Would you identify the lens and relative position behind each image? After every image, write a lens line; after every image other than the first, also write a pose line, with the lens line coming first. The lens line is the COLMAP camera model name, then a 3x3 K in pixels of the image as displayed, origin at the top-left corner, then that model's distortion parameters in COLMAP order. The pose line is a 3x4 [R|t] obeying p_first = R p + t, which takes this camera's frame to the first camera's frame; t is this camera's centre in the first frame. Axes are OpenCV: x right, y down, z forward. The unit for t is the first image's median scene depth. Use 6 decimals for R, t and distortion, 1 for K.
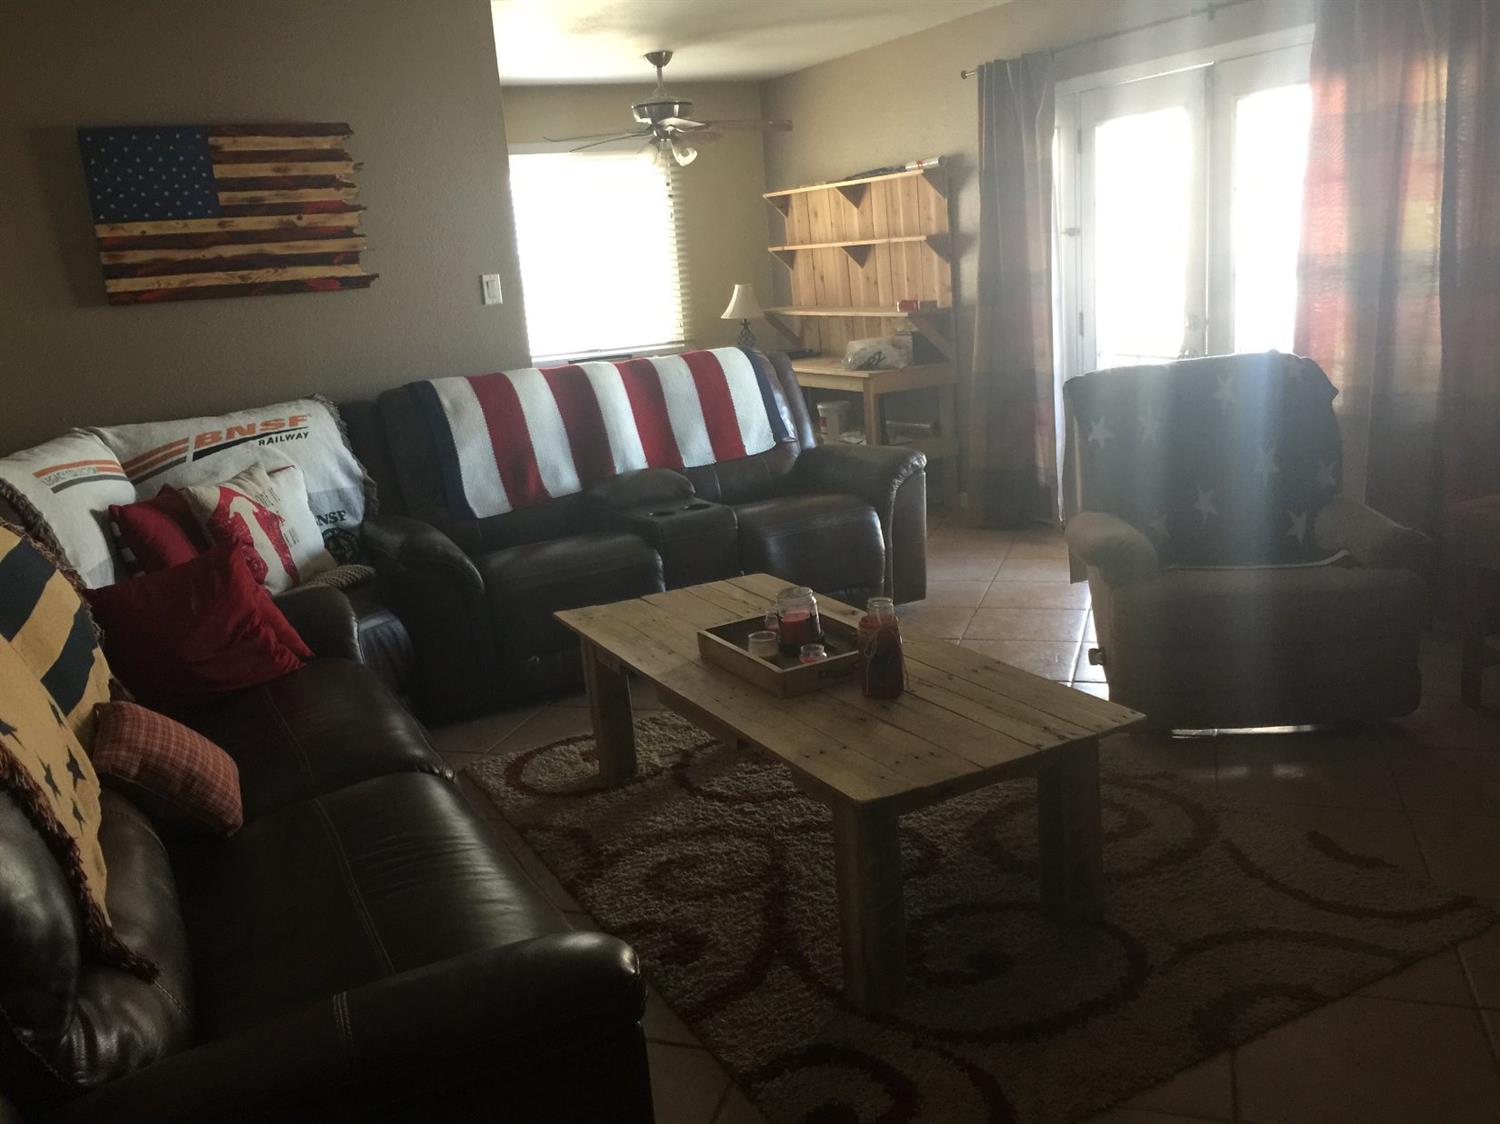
lens RADIAL K [[1275.3, 0, 750.0], [0, 1275.3, 562.0], [0, 0, 1]] dist [0.040974, 0.002636]
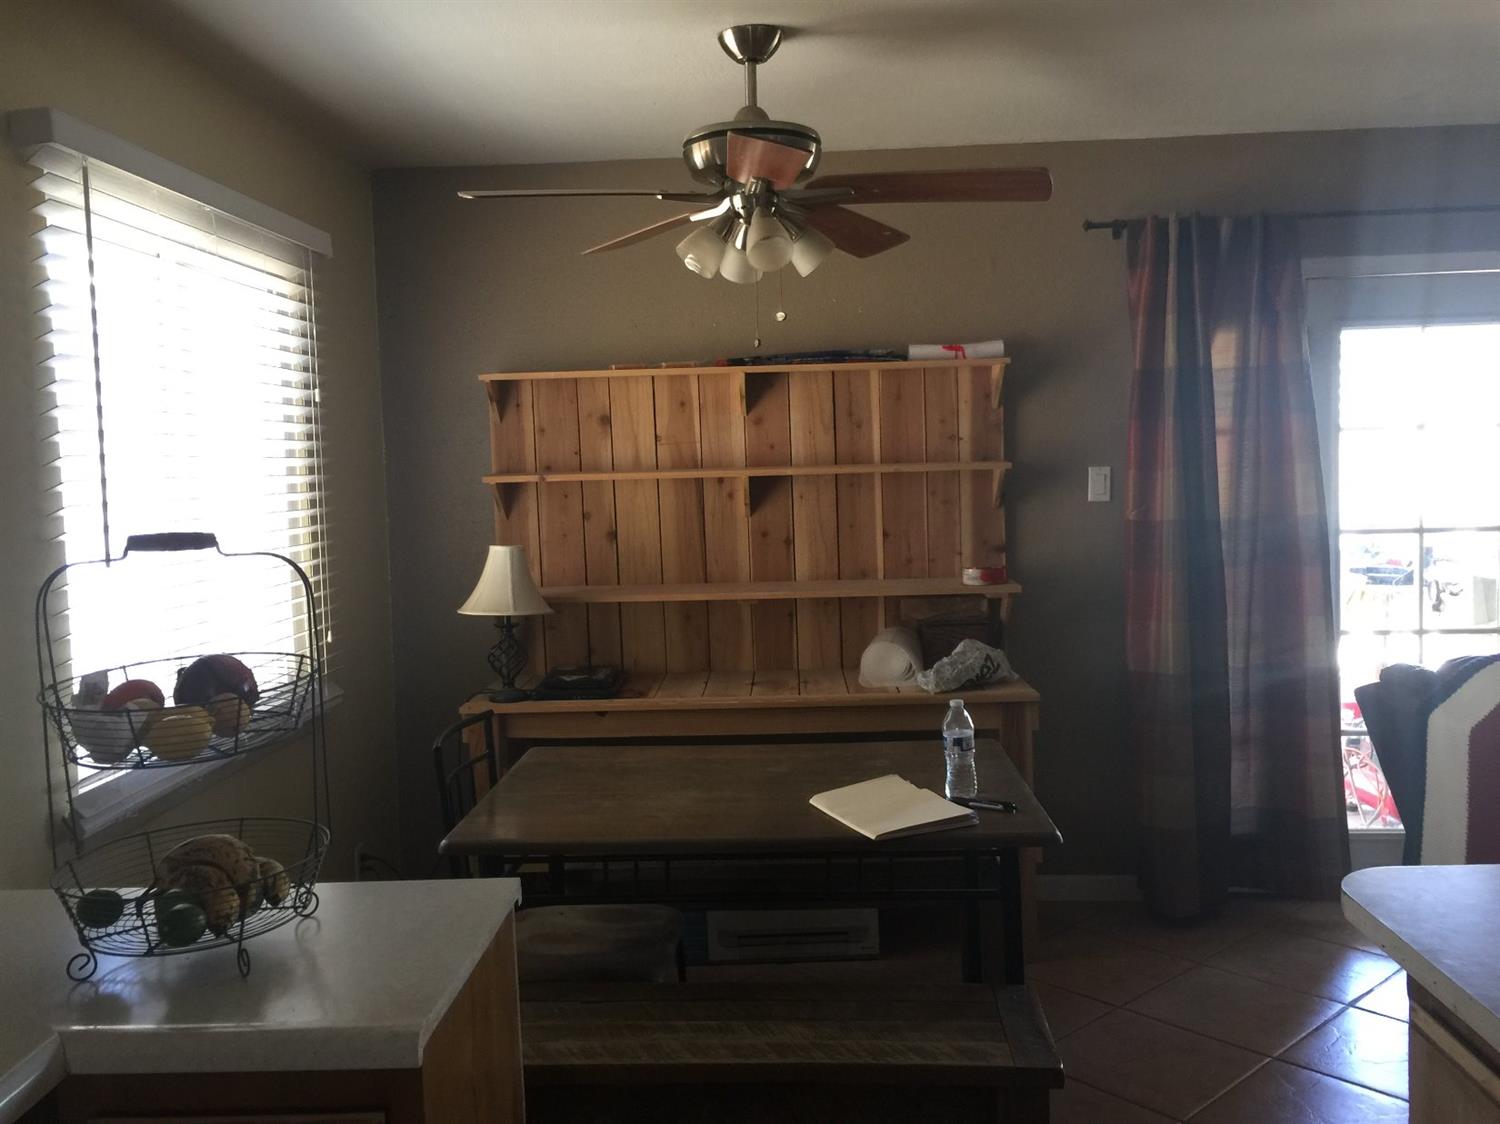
lens RADIAL K [[1275.3, 0, 750.0], [0, 1275.3, 562.0], [0, 0, 1]] dist [0.040974, 0.002636]
pose [[0.491763, -0.010906, 0.870661, -0.417593], [0.197256, 0.975320, -0.099197, -0.157323], [-0.848091, 0.220524, 0.481778, 0.748463]]
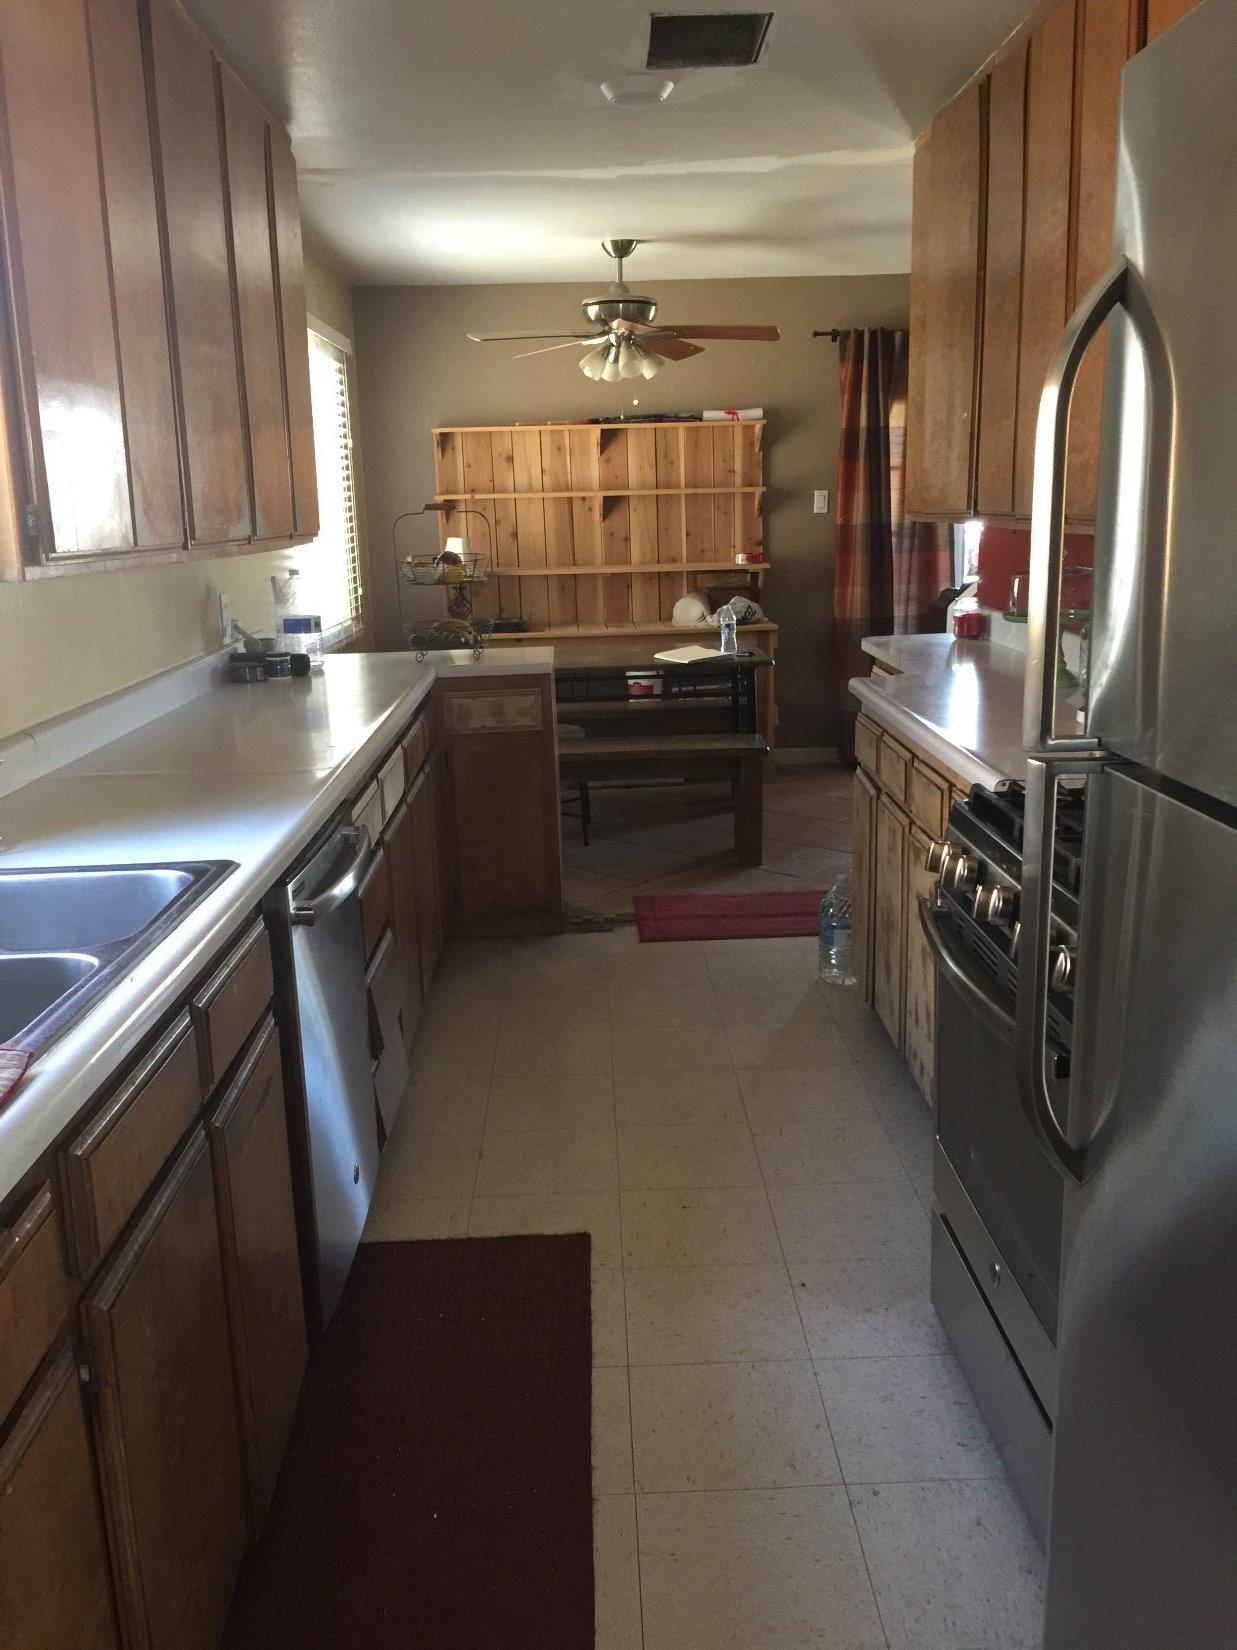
lens RADIAL K [[1402.8, 0, 618.5], [0, 1402.8, 825.0], [0, 0, 1]] dist [0.040974, 0.002636]
pose [[0.430465, -0.142538, 0.891281, -0.837477], [0.206576, 0.976801, 0.056444, -0.077540], [-0.878650, 0.159820, 0.449924, 0.594156]]
